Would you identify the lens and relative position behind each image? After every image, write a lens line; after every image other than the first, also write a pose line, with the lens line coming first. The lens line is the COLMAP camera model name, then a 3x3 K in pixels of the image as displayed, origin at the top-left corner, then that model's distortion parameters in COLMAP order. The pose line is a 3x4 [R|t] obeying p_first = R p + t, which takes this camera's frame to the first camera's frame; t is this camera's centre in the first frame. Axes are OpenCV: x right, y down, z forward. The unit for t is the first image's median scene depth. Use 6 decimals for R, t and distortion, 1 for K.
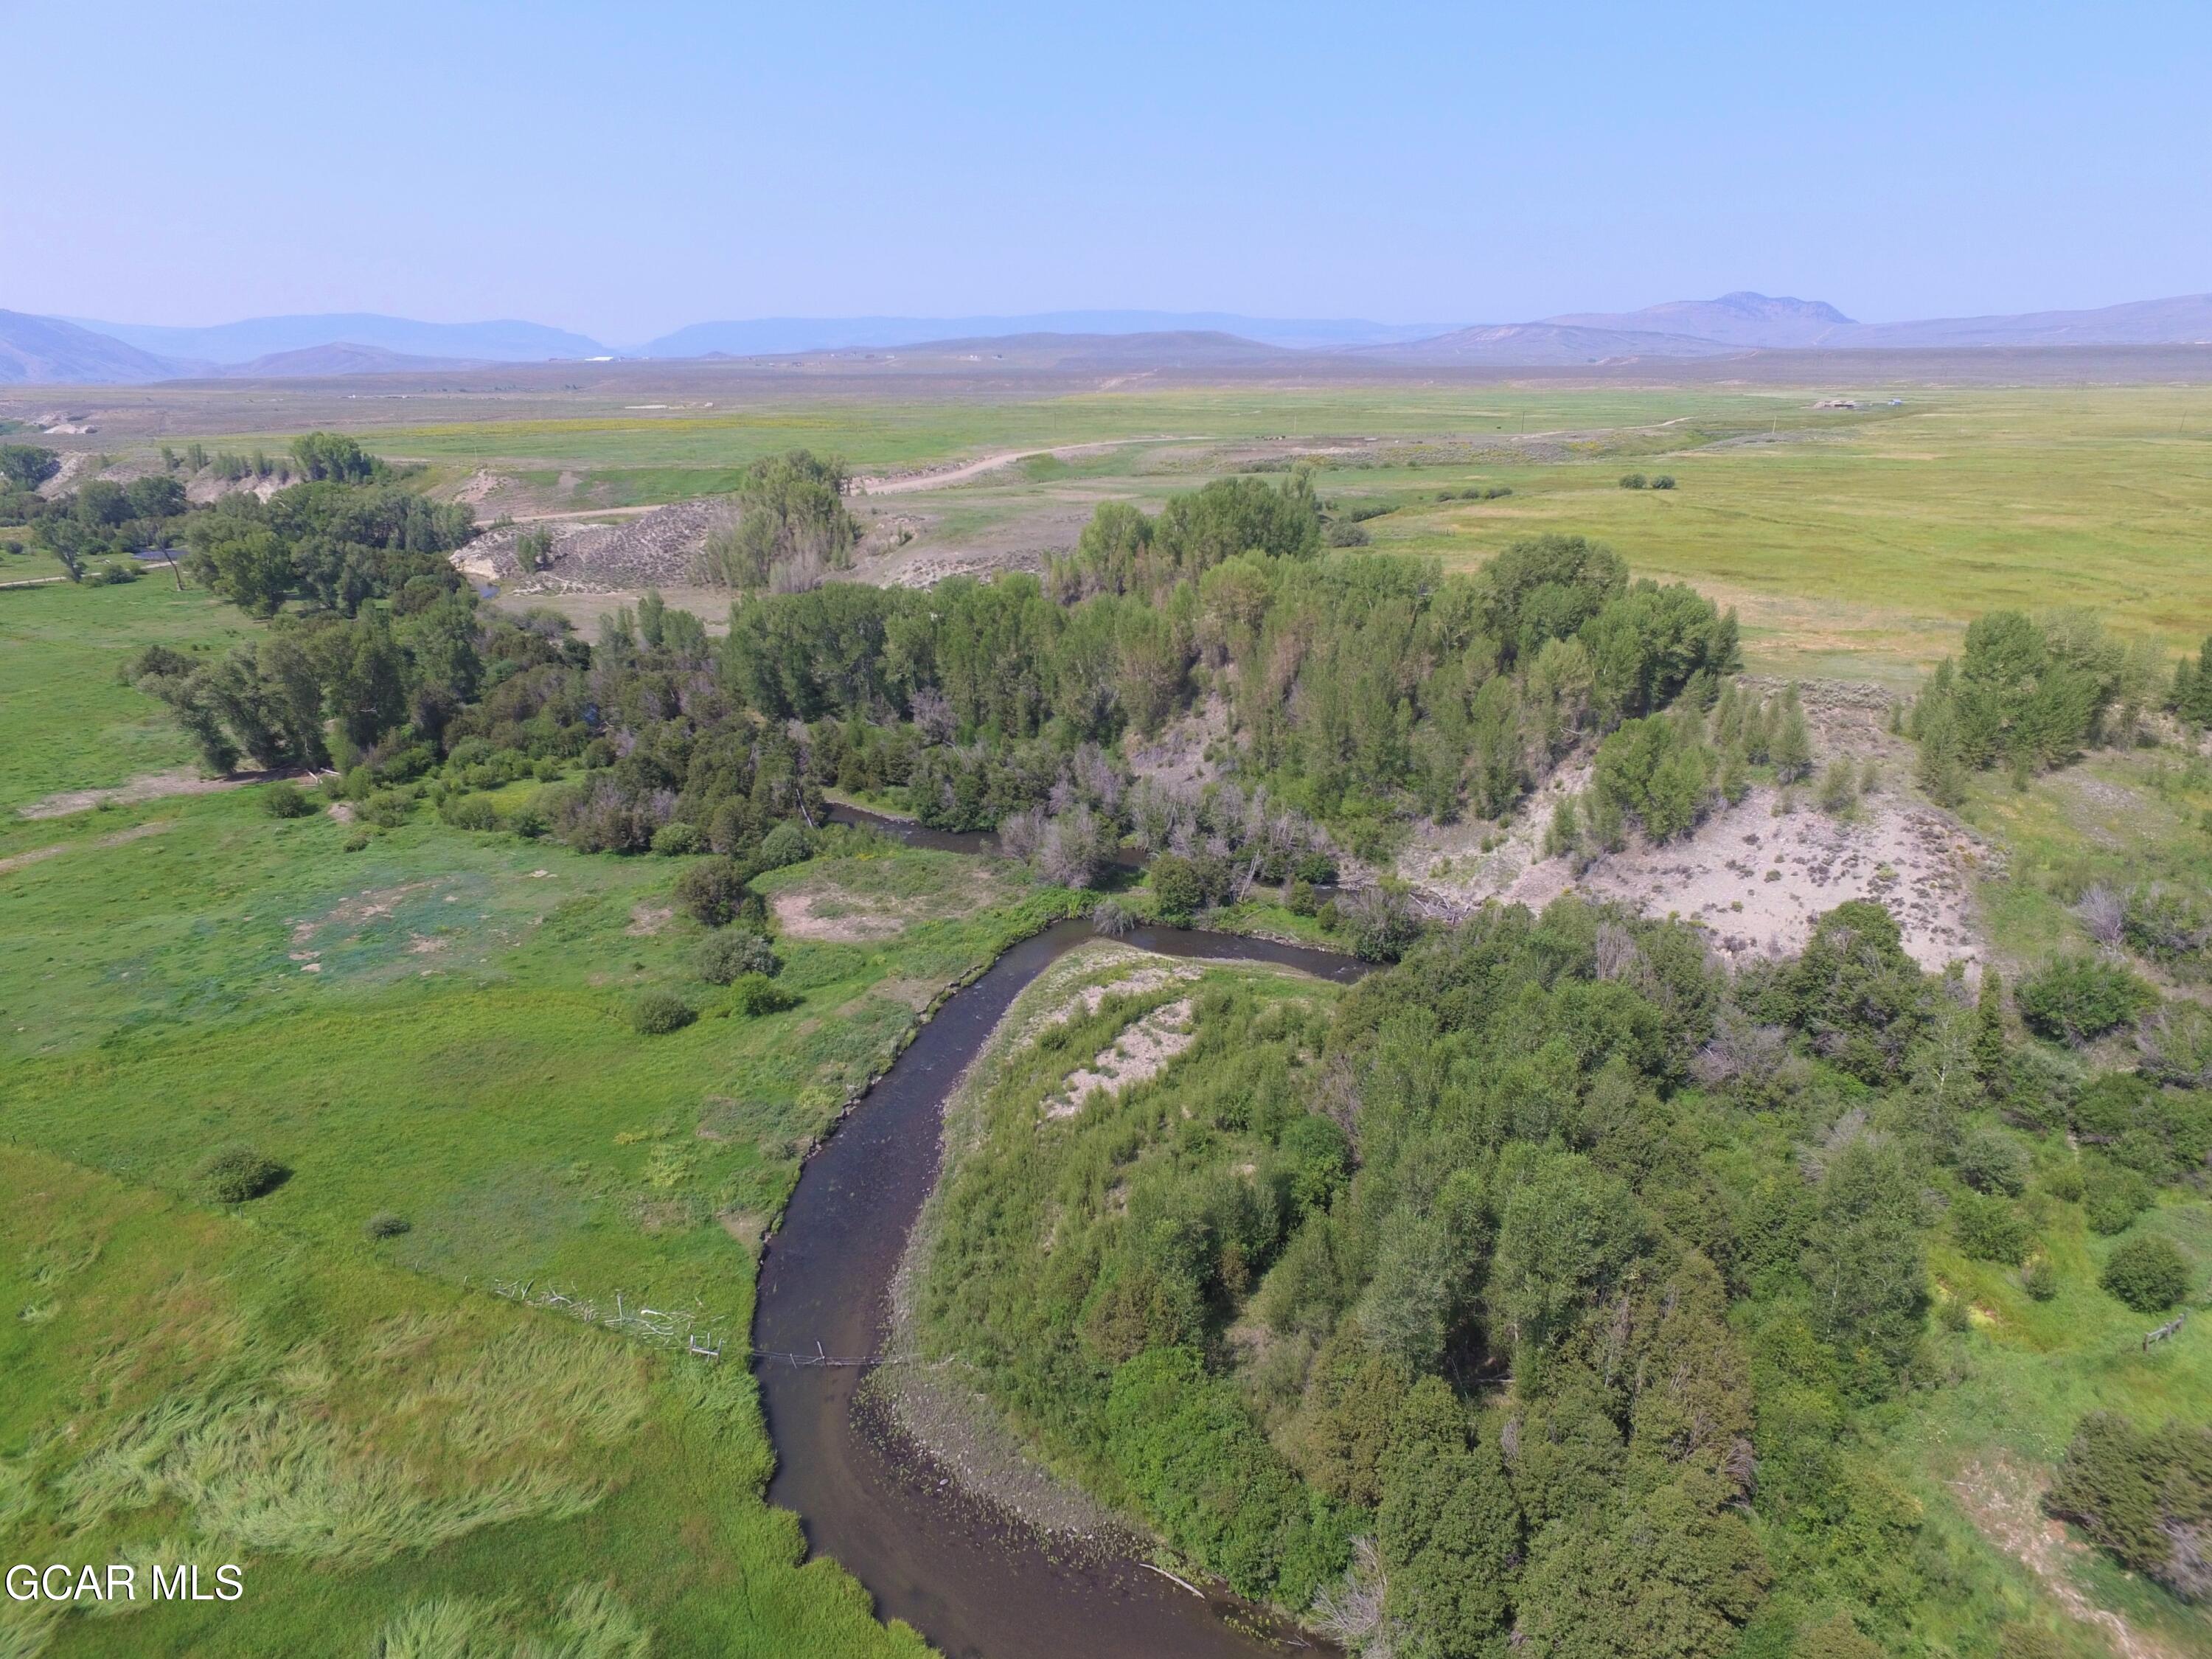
lens RADIAL K [[1287.1, 0, 1106.0], [0, 1287.1, 829.5], [0, 0, 1]] dist [-0.001452, -0.003249]
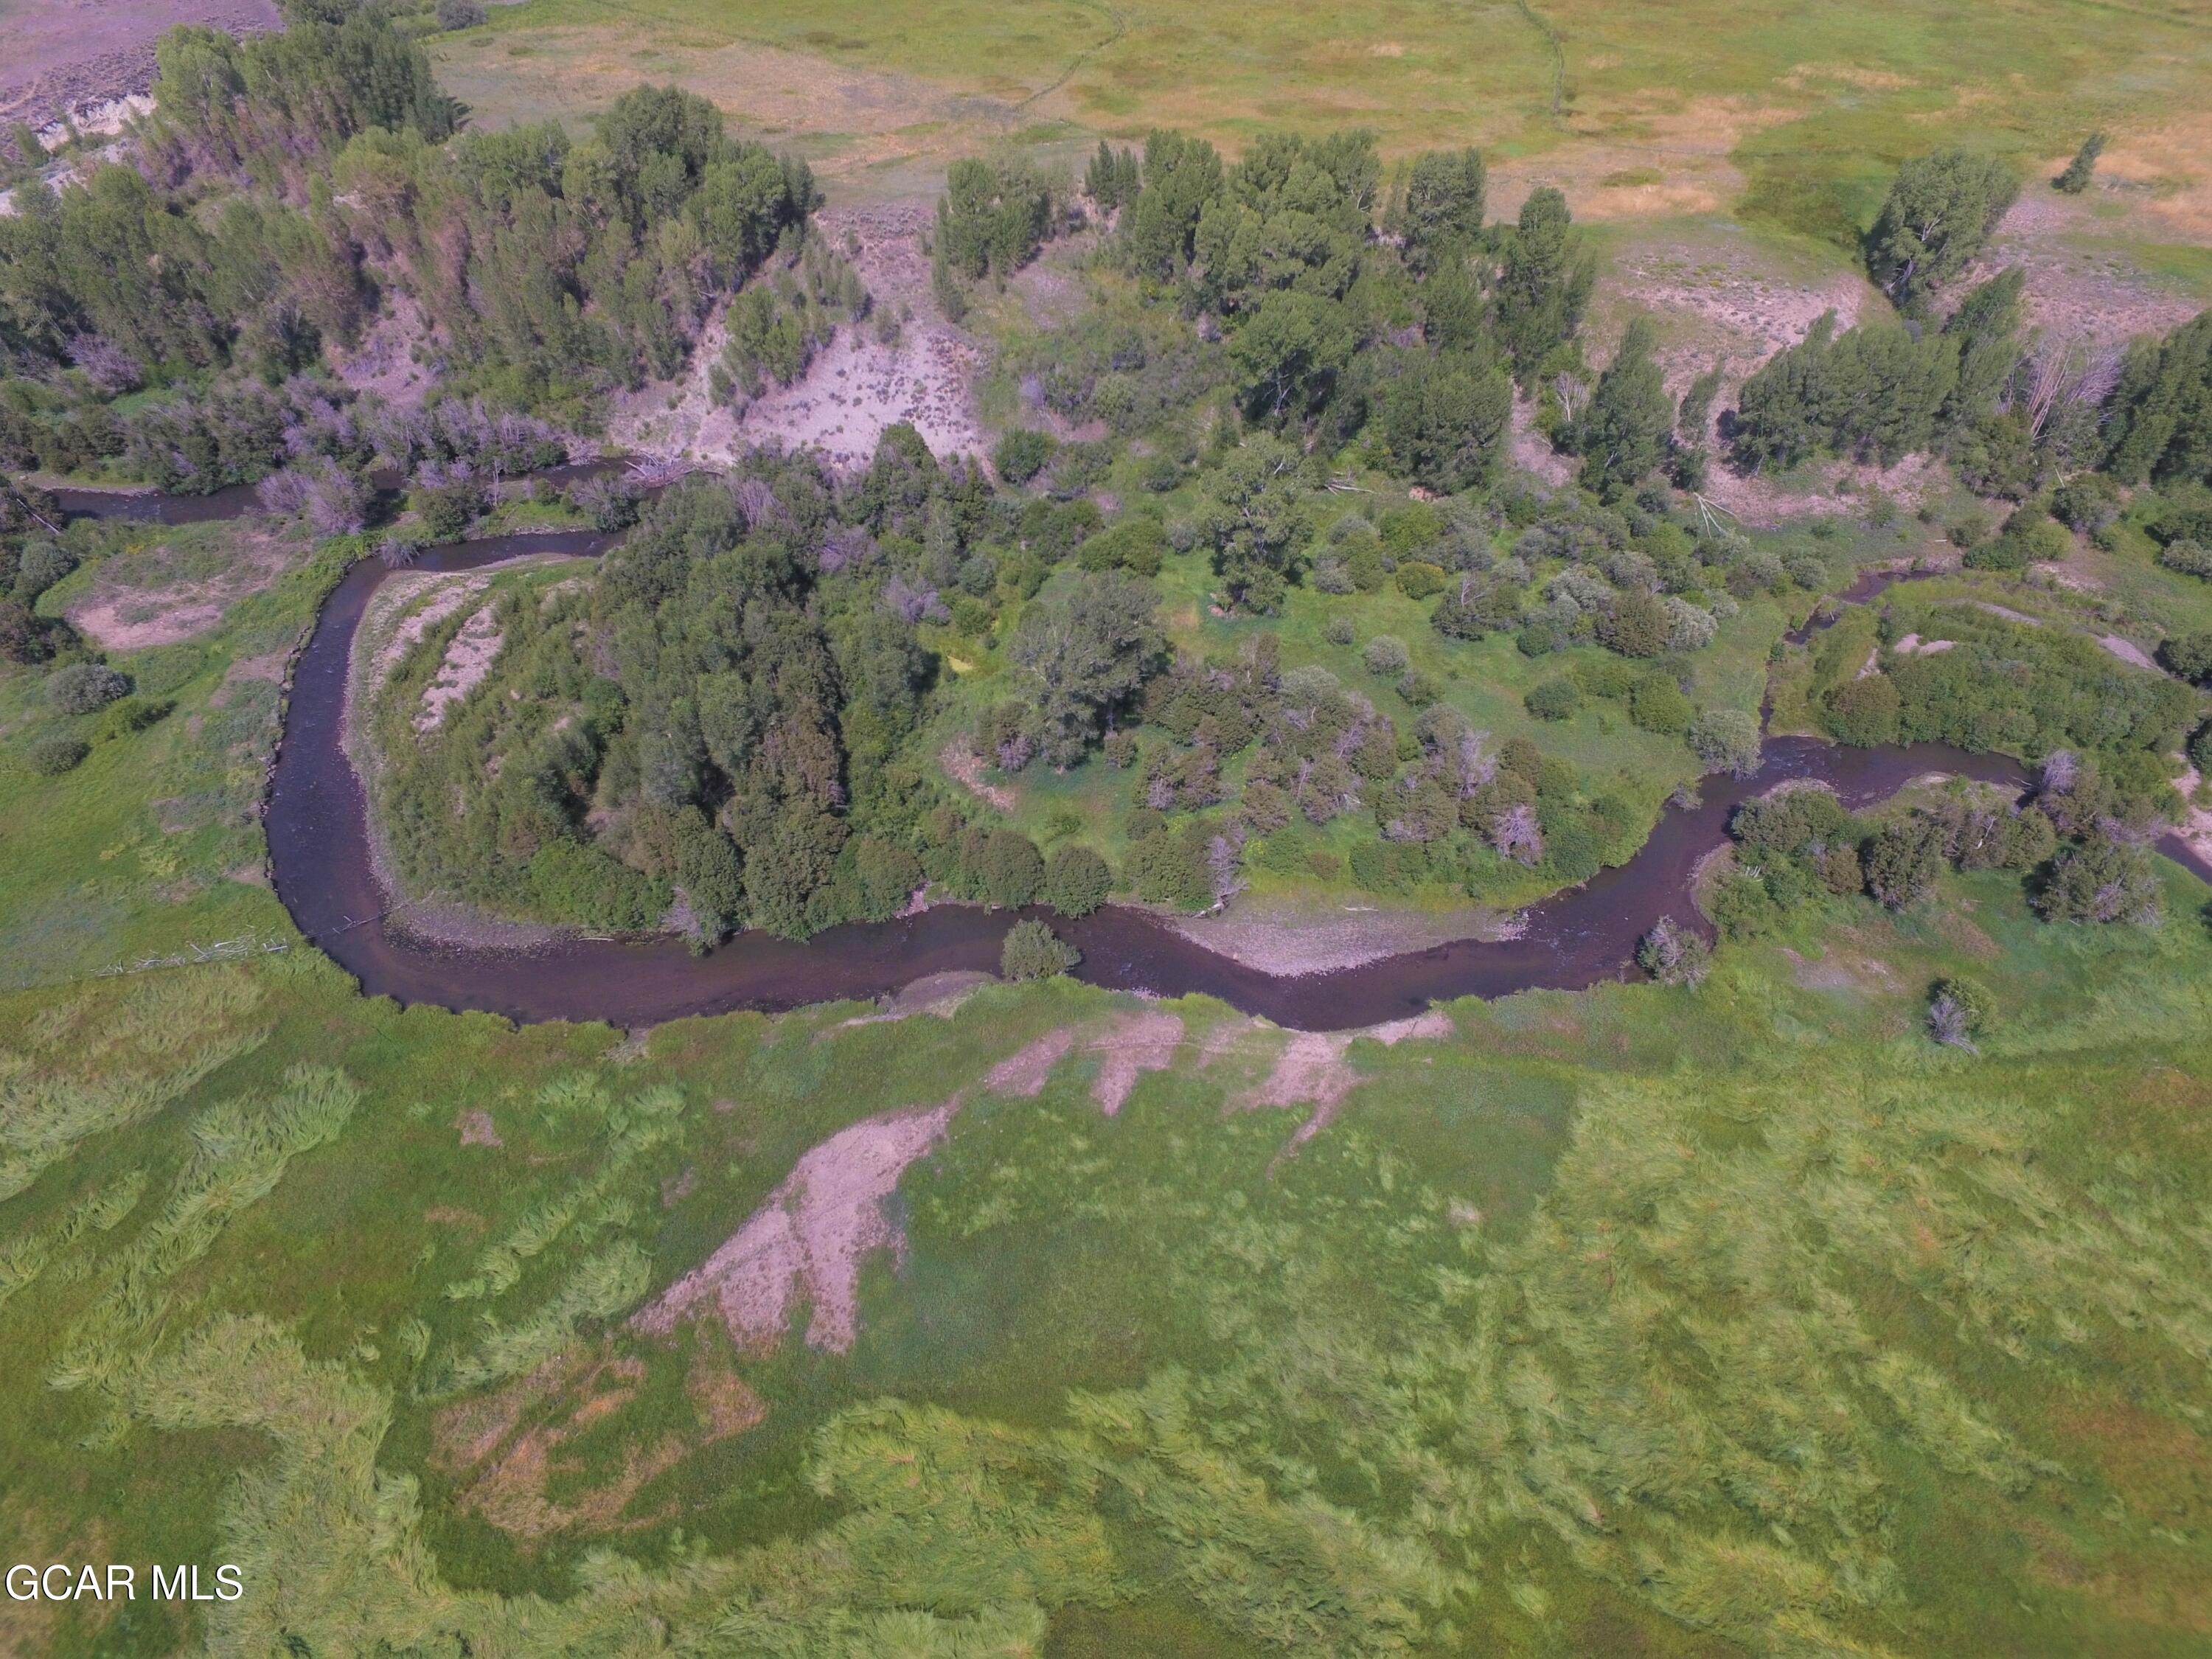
lens RADIAL K [[1280.5, 0, 1114.4], [0, 1280.5, 829.2], [0, 0, 1]] dist [-0.019176, 0.019074]
pose [[0.843644, -0.380370, 0.378923, 0.022293], [0.164757, 0.855115, 0.491562, -0.215806], [-0.510999, -0.352273, 0.784081, -0.478210]]
